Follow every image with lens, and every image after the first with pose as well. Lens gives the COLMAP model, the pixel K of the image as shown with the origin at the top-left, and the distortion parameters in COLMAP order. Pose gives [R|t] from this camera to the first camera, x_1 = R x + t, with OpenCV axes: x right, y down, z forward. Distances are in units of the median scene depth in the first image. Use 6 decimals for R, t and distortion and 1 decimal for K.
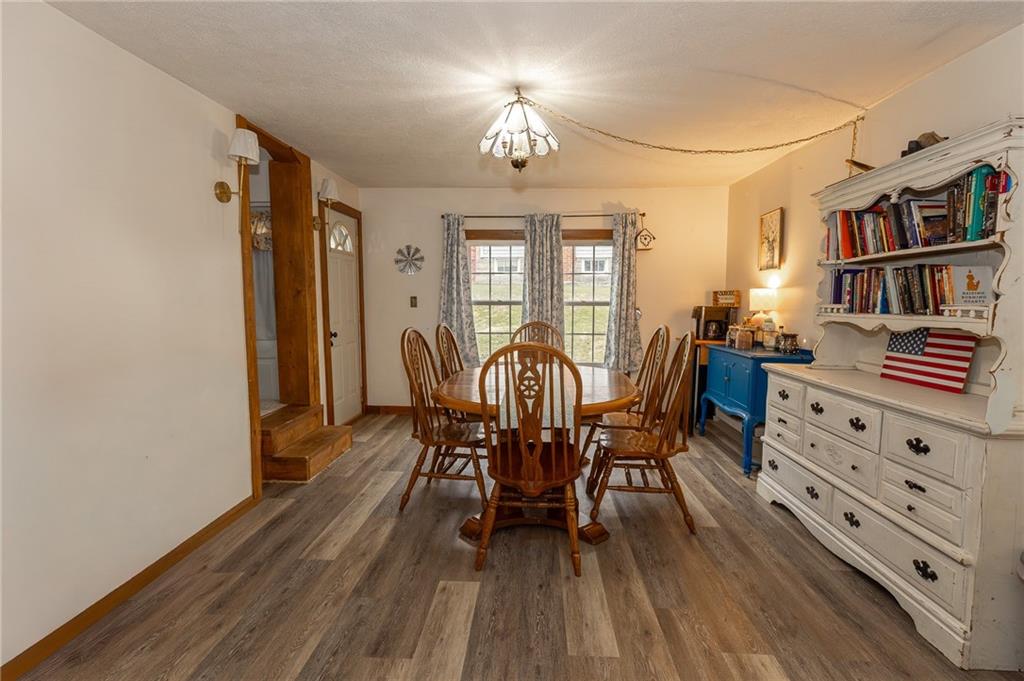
lens RADIAL K [[484.1, 0, 512.0], [0, 484.1, 340.5], [0, 0, 1]] dist [0.000829, 0.000219]
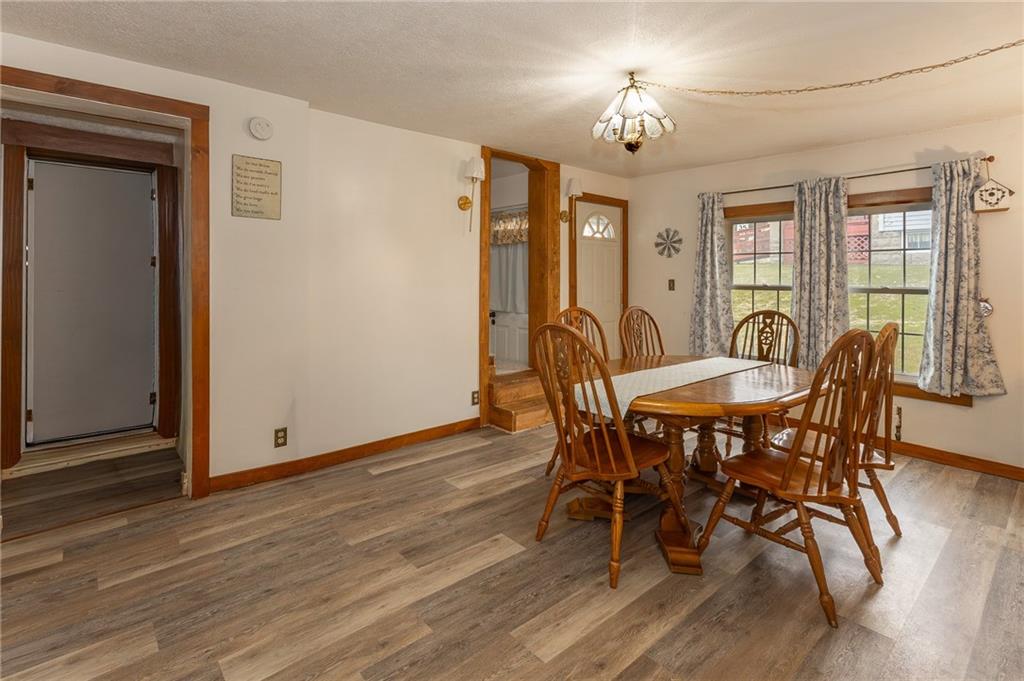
lens RADIAL K [[495.0, 0, 512.2], [0, 495.0, 277.5], [0, 0, 1]] dist [-0.001819, -0.000322]
pose [[0.696786, 0.003466, -0.717270, 0.302364], [-0.071967, 0.995280, -0.065103, -0.006961], [0.713659, 0.096982, 0.693747, 0.077538]]
